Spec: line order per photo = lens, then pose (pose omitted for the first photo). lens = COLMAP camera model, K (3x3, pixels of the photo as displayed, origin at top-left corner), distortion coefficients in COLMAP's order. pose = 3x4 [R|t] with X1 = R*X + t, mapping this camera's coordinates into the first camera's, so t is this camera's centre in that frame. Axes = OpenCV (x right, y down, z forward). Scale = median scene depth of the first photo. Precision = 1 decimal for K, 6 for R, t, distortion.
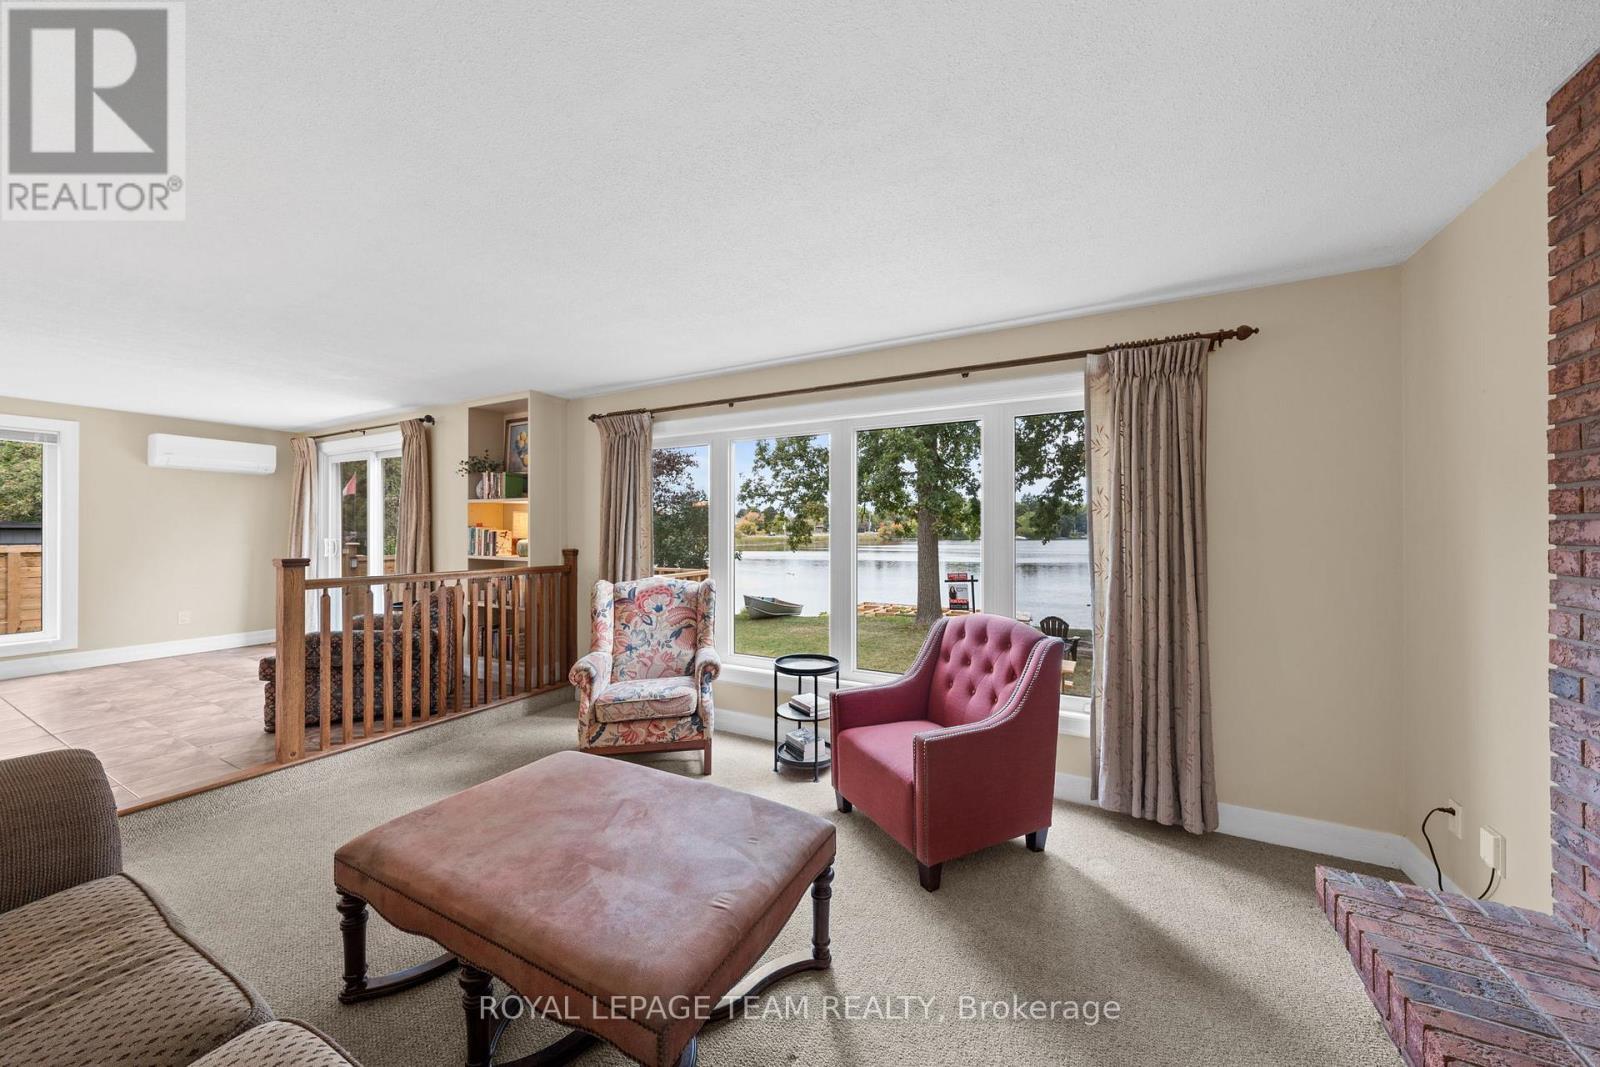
lens RADIAL K [[558.5, 0, 797.1], [0, 558.5, 530.2], [0, 0, 1]] dist [-0.000659, -0.000034]
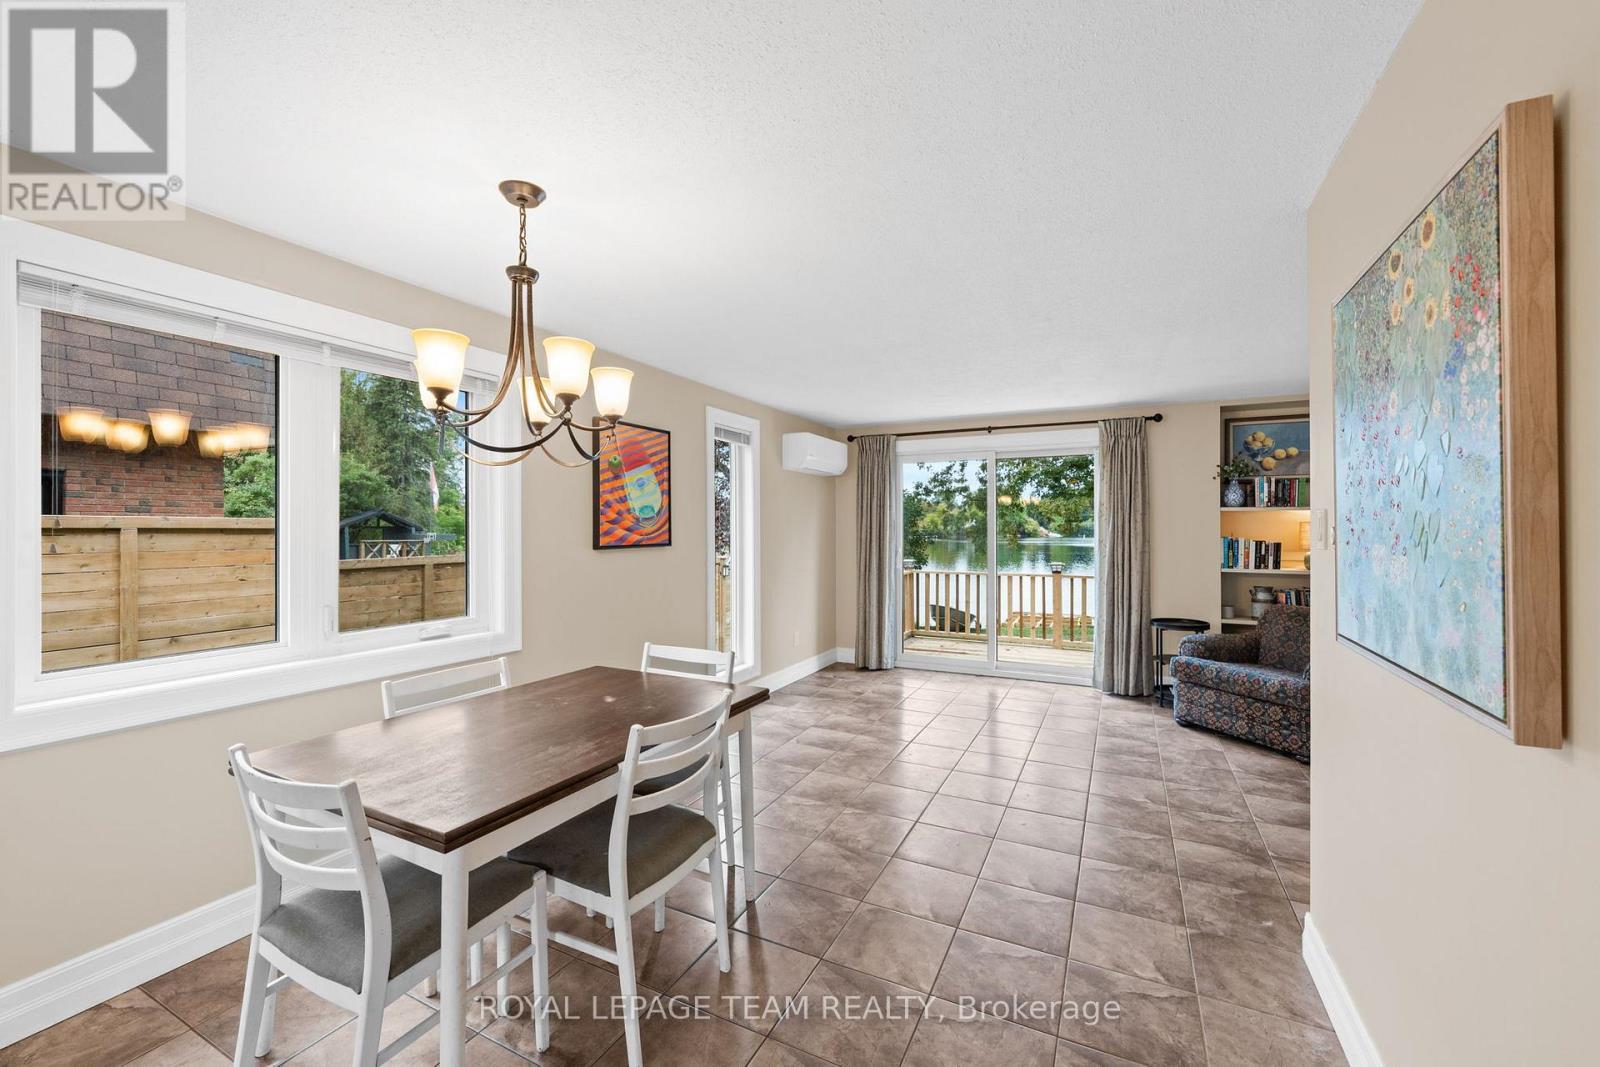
lens RADIAL K [[636.1, 0, 803.1], [0, 636.1, 534.5], [0, 0, 1]] dist [-0.001517, -0.000057]
pose [[0.999737, -0.000157, 0.022935, -1.312869], [0.000002, 0.999977, 0.006771, -0.018039], [-0.022936, -0.006769, 0.999714, -0.021210]]
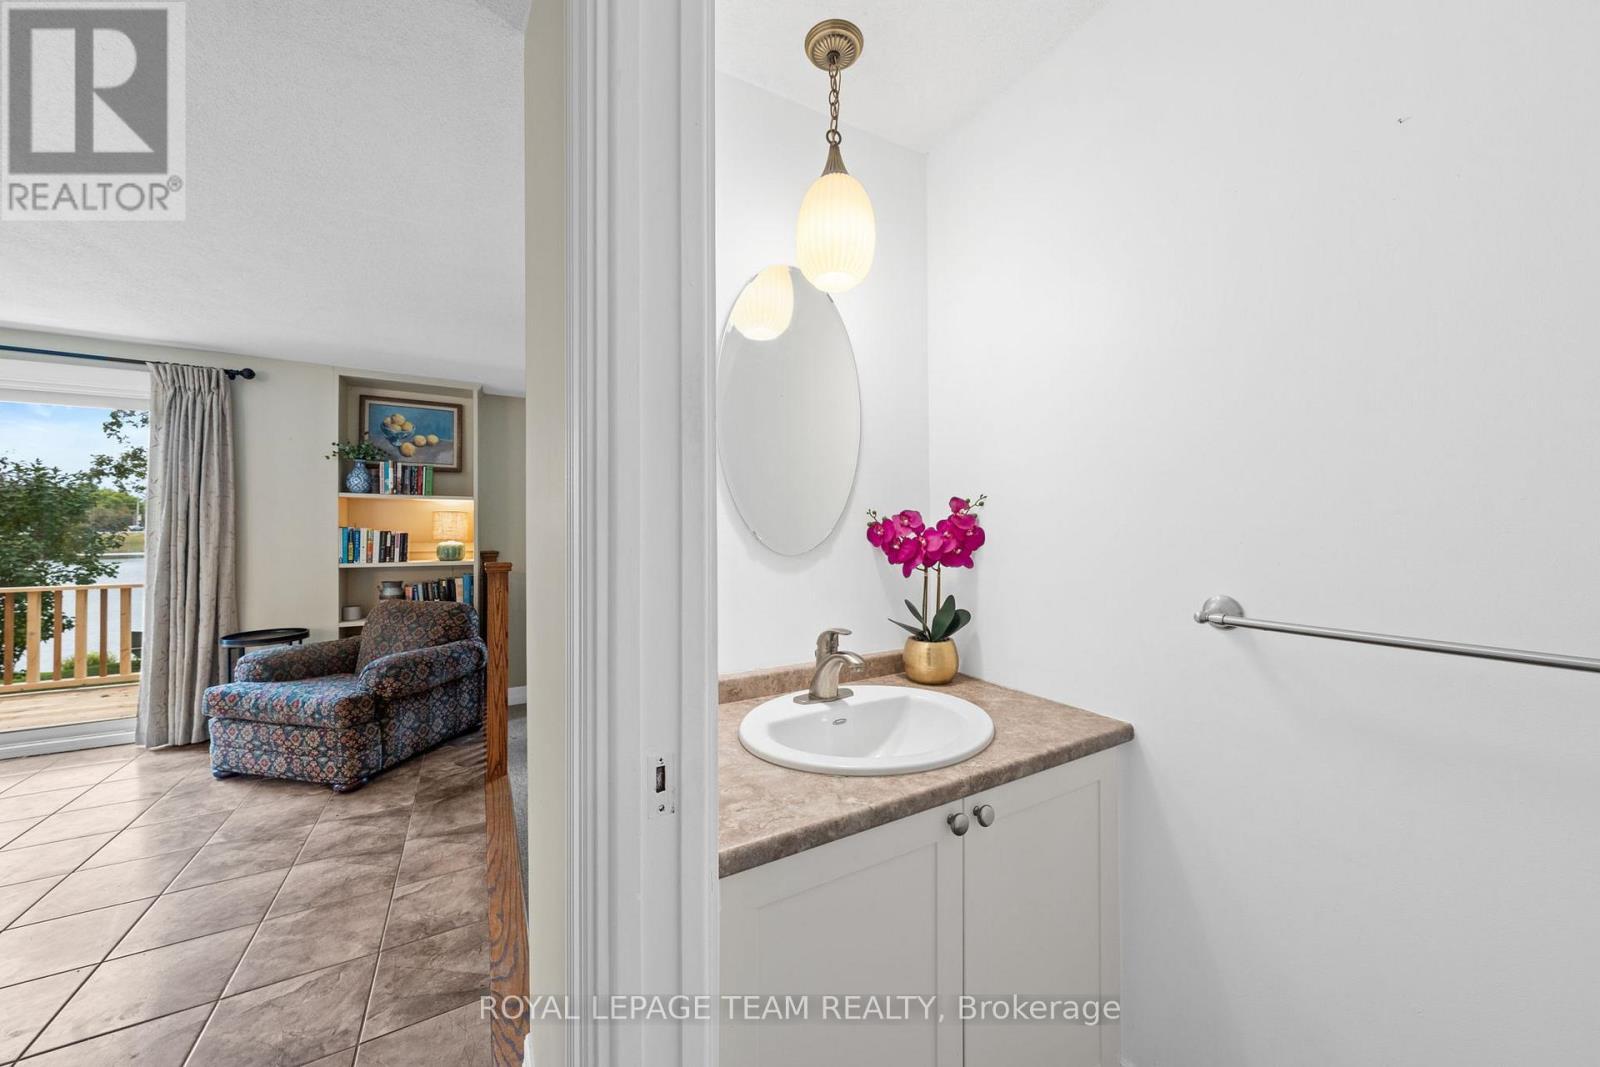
lens RADIAL K [[568.2, 0, 800.9], [0, 568.2, 527.4], [0, 0, 1]] dist [0.000136, 0.000008]
pose [[0.532893, 0.003591, 0.846175, -0.932177], [-0.002299, 0.999993, -0.002796, -0.005532], [-0.846179, -0.000456, 0.532898, 0.026229]]
